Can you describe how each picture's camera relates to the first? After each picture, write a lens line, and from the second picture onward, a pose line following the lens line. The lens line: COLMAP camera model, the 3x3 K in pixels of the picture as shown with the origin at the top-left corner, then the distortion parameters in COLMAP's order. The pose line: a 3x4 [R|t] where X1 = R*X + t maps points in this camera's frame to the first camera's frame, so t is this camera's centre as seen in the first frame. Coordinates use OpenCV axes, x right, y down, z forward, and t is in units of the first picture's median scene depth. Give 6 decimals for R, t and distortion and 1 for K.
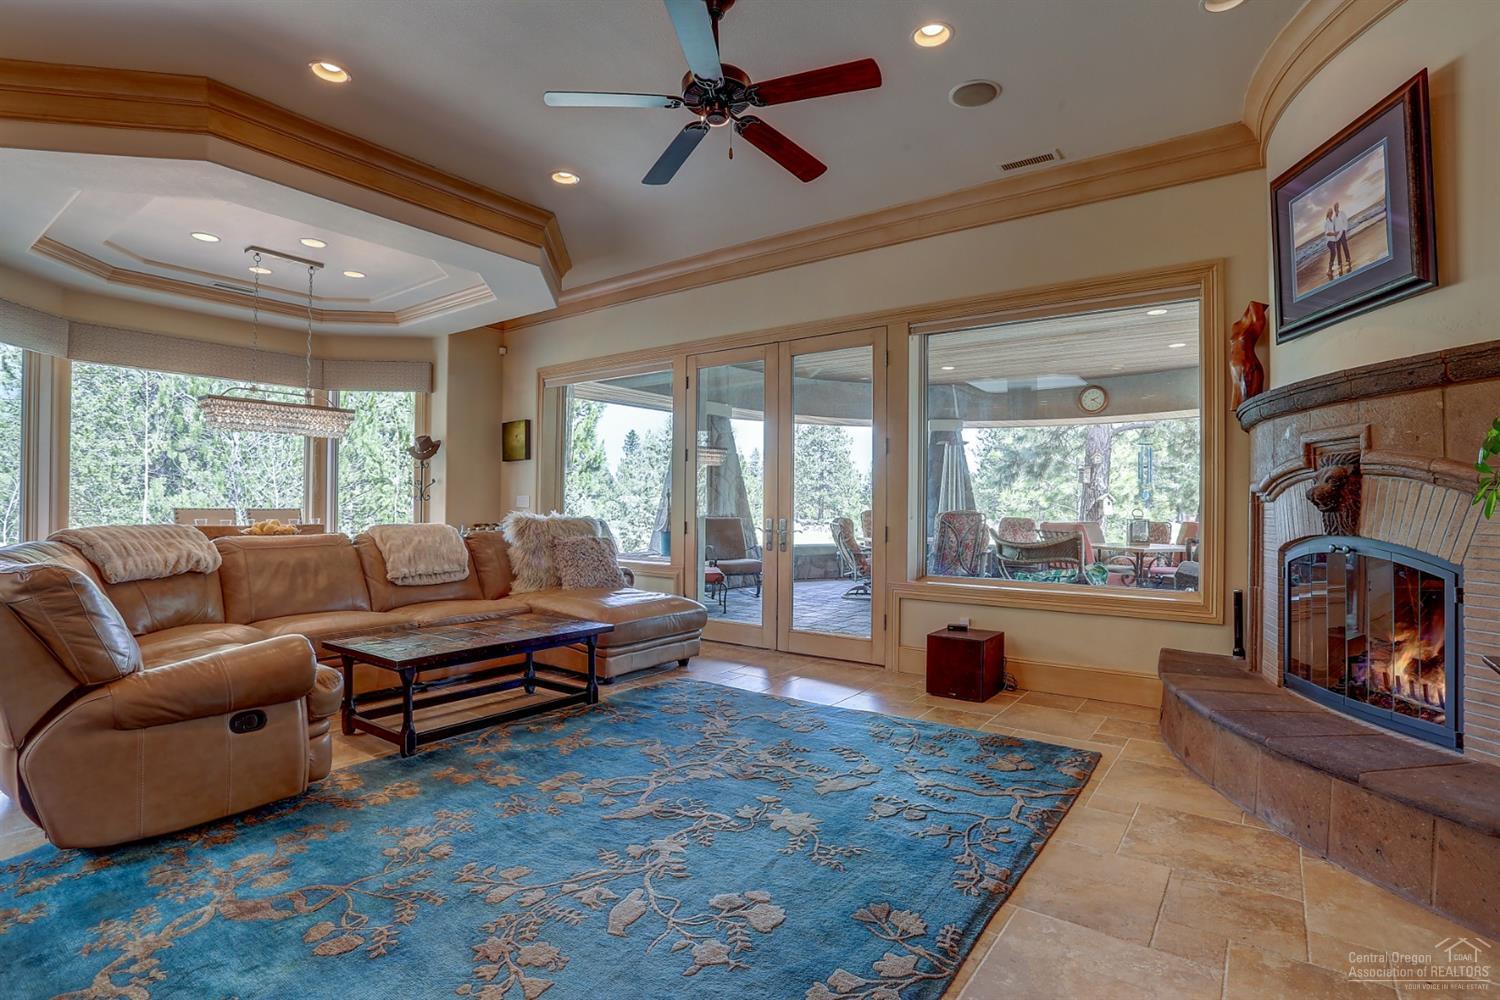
lens RADIAL K [[721.2, 0, 750.0], [0, 721.2, 500.0], [0, 0, 1]] dist [-0.001425, -0.000175]
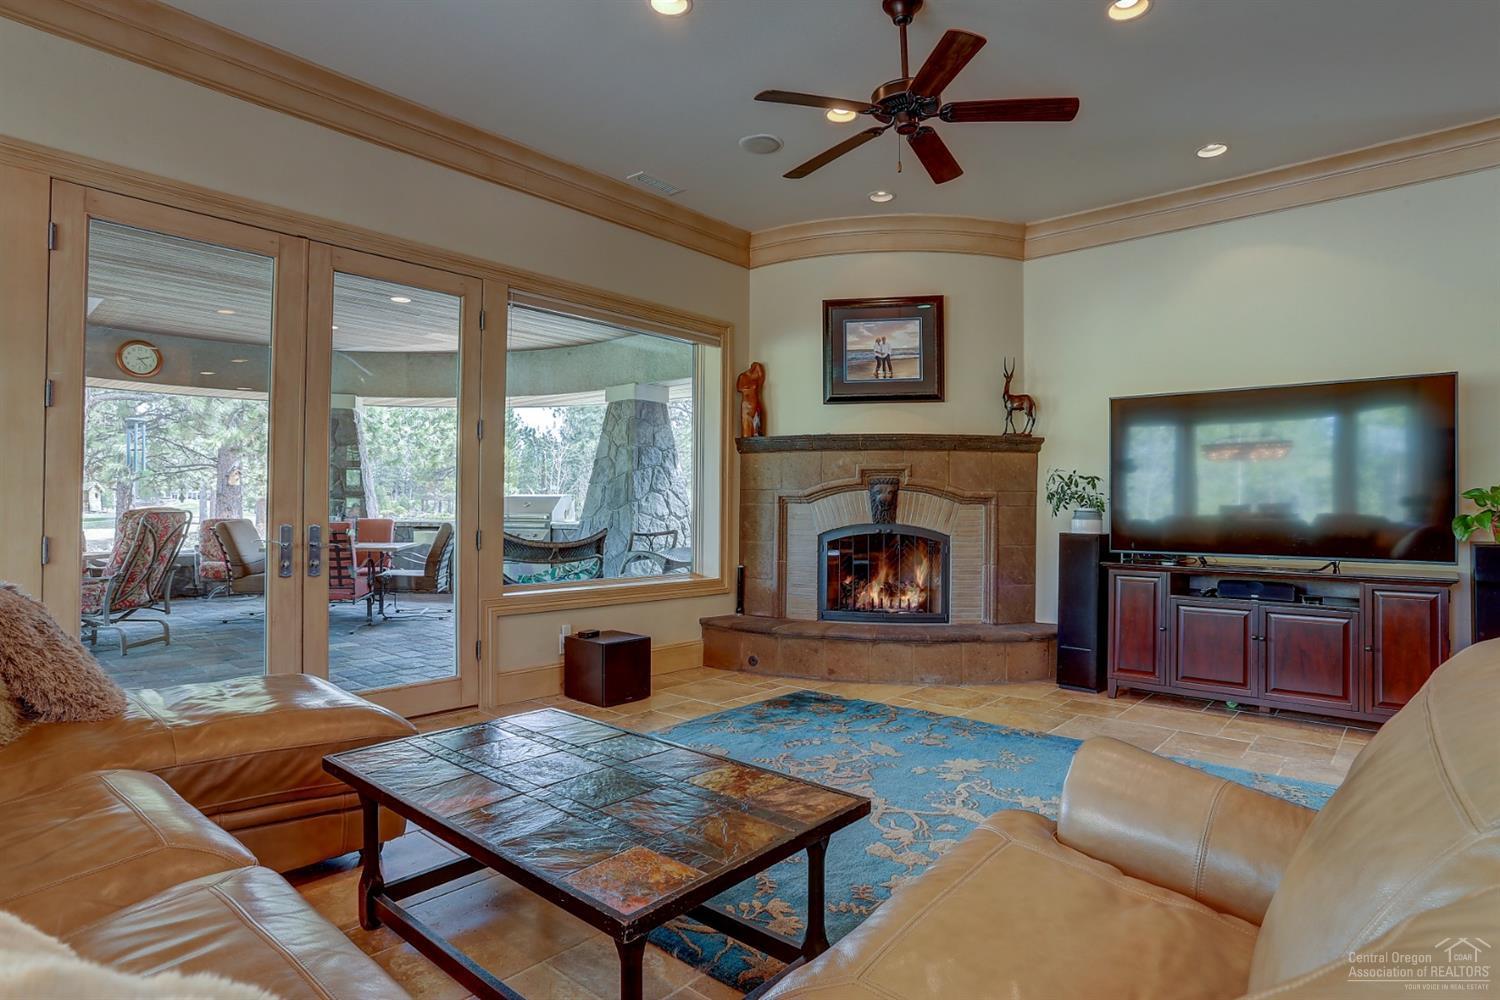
lens RADIAL K [[838.2, 0, 750.0], [0, 838.2, 500.0], [0, 0, 1]] dist [-0.006814, -0.000429]
pose [[0.105797, 0.002830, 0.994384, -1.193594], [-0.015428, 0.999880, -0.001204, -0.001317], [-0.994268, -0.015213, 0.105828, 1.032438]]
